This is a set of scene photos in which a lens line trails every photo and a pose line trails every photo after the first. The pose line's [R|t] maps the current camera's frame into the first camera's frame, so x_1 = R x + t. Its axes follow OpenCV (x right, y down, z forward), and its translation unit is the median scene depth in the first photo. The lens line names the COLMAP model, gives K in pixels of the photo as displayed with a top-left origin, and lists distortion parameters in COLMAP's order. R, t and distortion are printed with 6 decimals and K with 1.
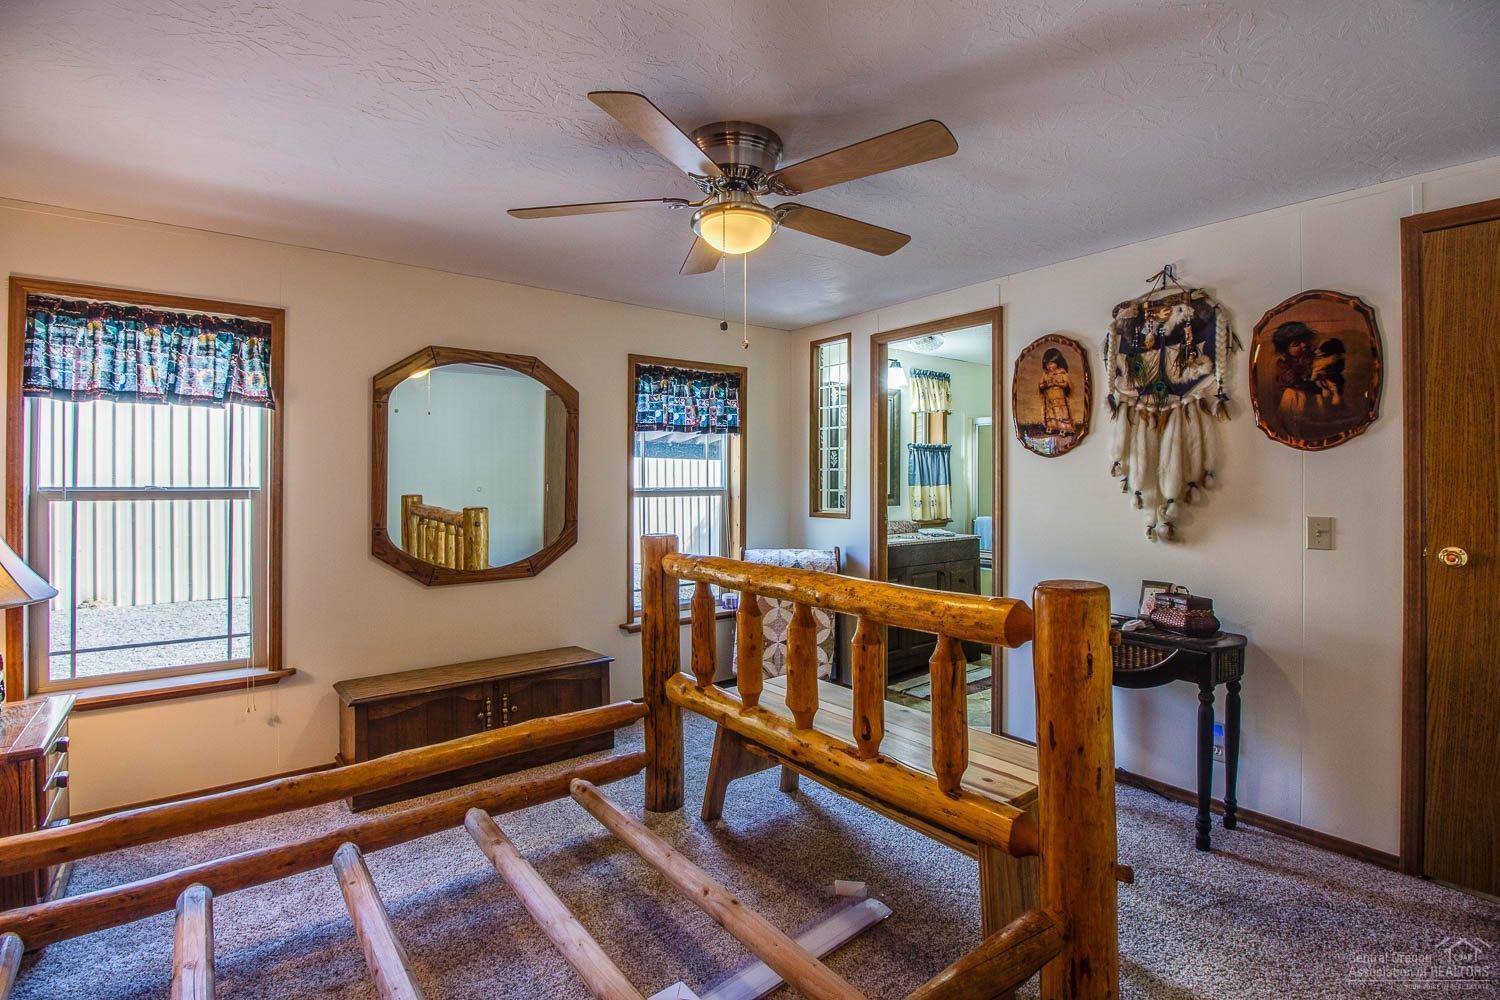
lens RADIAL K [[704.2, 0, 751.9], [0, 704.2, 478.3], [0, 0, 1]] dist [0.019659, -0.000276]
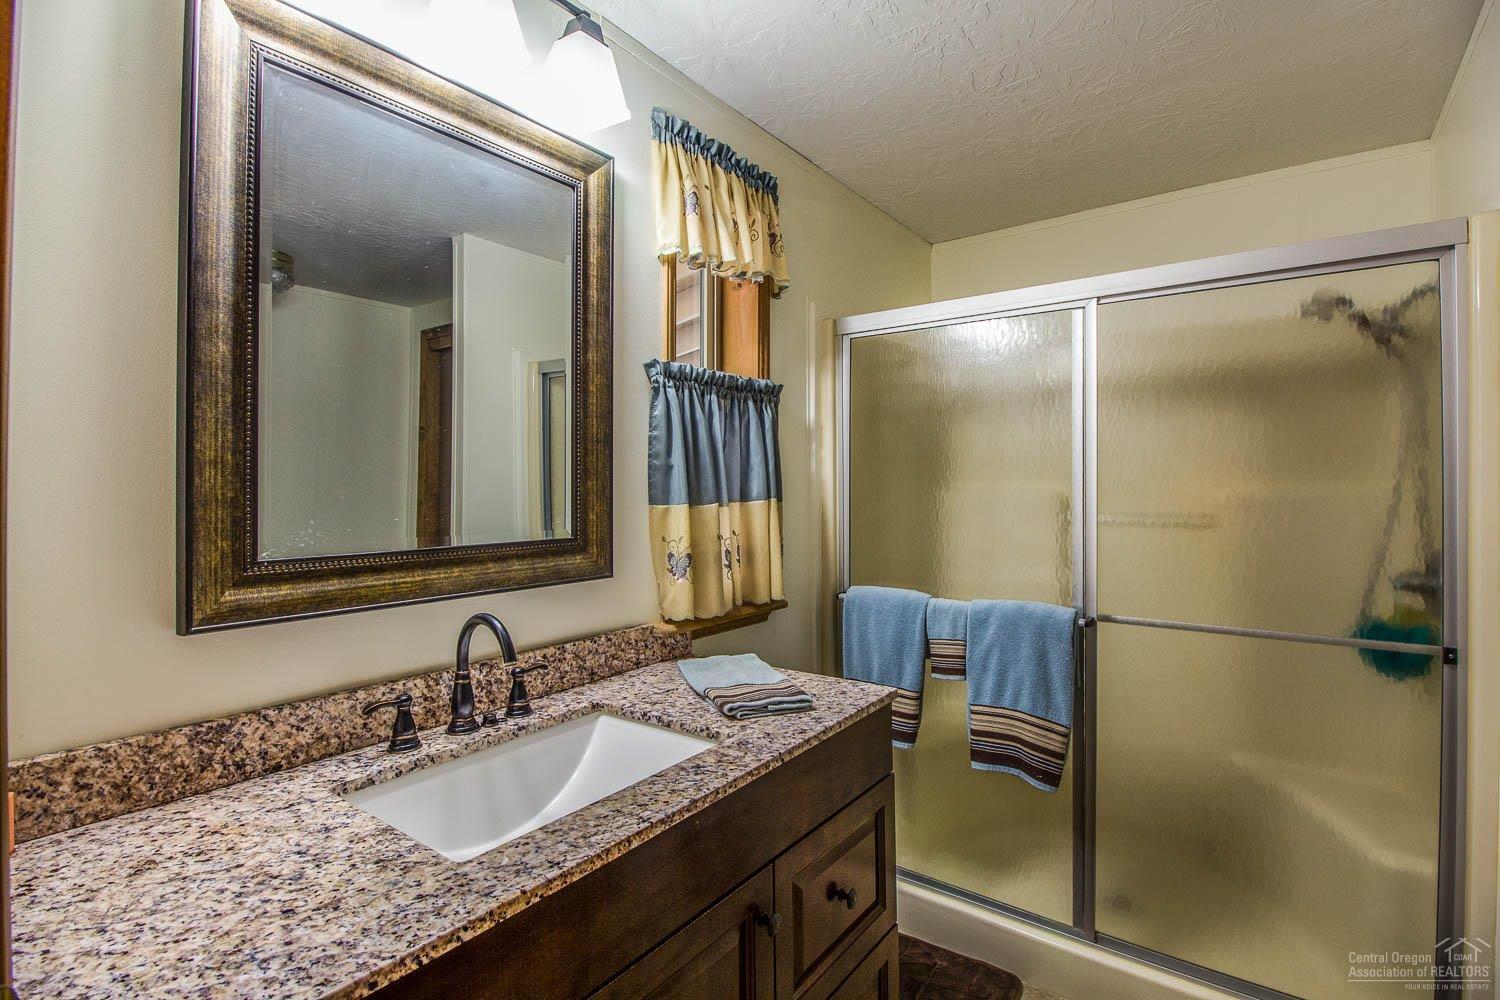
lens RADIAL K [[719.2, 0, 749.5], [0, 719.2, 485.4], [0, 0, 1]] dist [-0.004465, -0.000570]
pose [[0.966253, -0.000846, 0.257595, 0.184266], [0.000503, 0.999999, 0.001398, 0.002141], [-0.257596, -0.001221, 0.966252, 0.692400]]
